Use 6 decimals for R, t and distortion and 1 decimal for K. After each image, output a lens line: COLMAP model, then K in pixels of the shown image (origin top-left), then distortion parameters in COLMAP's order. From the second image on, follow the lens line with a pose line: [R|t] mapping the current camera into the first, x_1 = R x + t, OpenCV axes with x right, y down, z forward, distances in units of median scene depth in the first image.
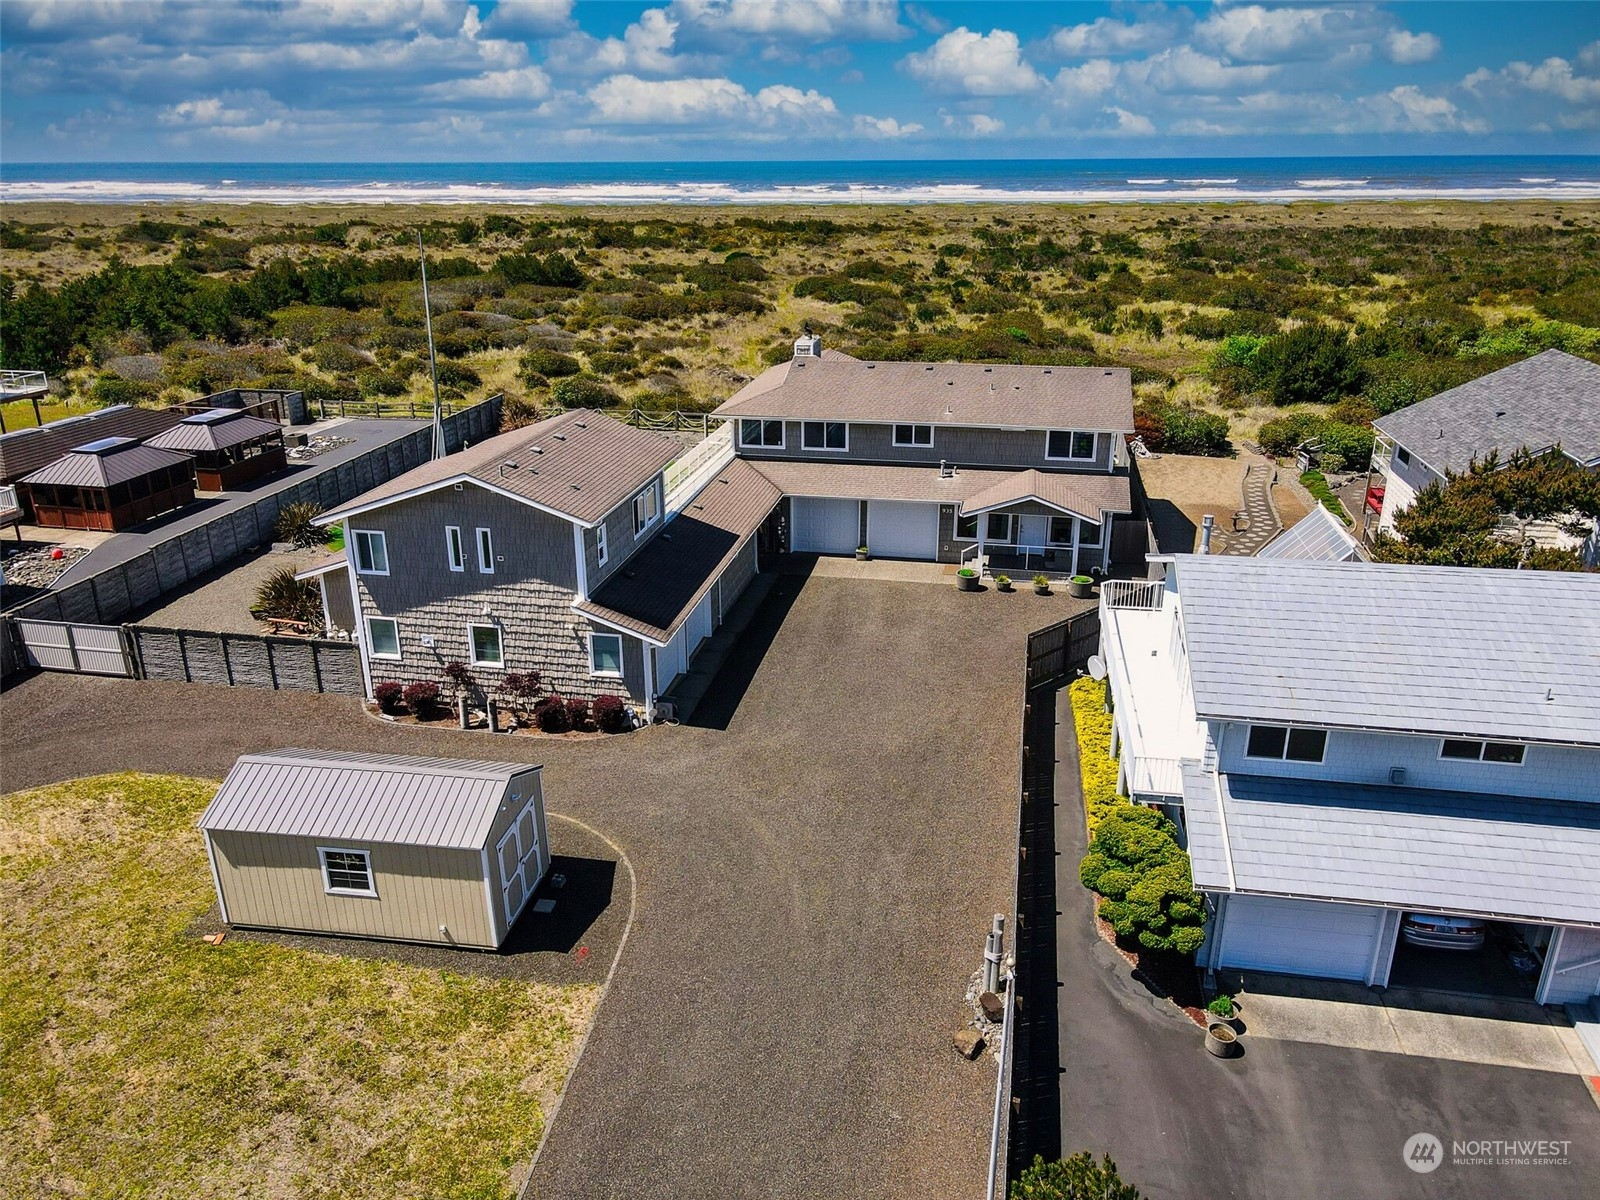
lens RADIAL K [[1177.6, 0, 792.5], [0, 1177.6, 598.1], [0, 0, 1]] dist [-0.003219, 0.046926]
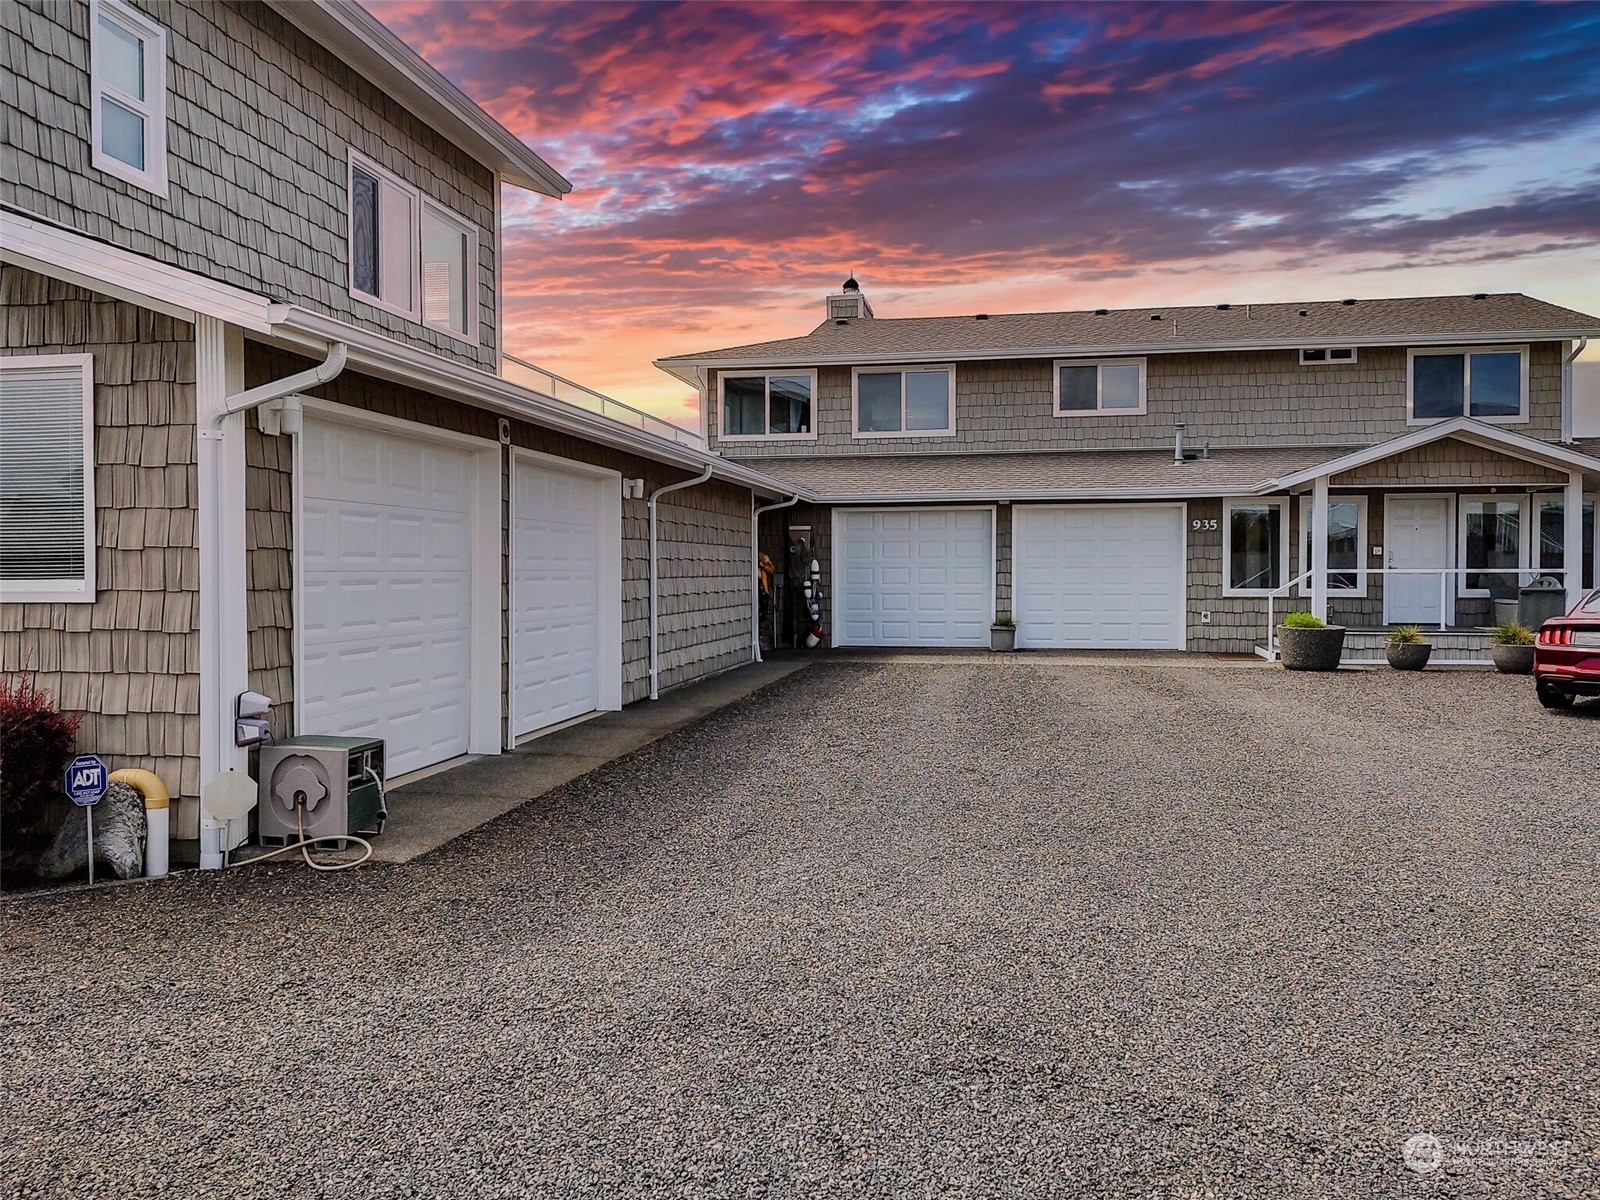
lens RADIAL K [[1222.3, 0, 800.0], [0, 1222.3, 600.0], [0, 0, 1]] dist [0.008371, 0.001649]
pose [[0.999651, 0.001610, 0.026358, -0.035539], [0.007105, 0.944937, -0.327176, 0.127868], [-0.025433, 0.327249, 0.944596, 0.791800]]
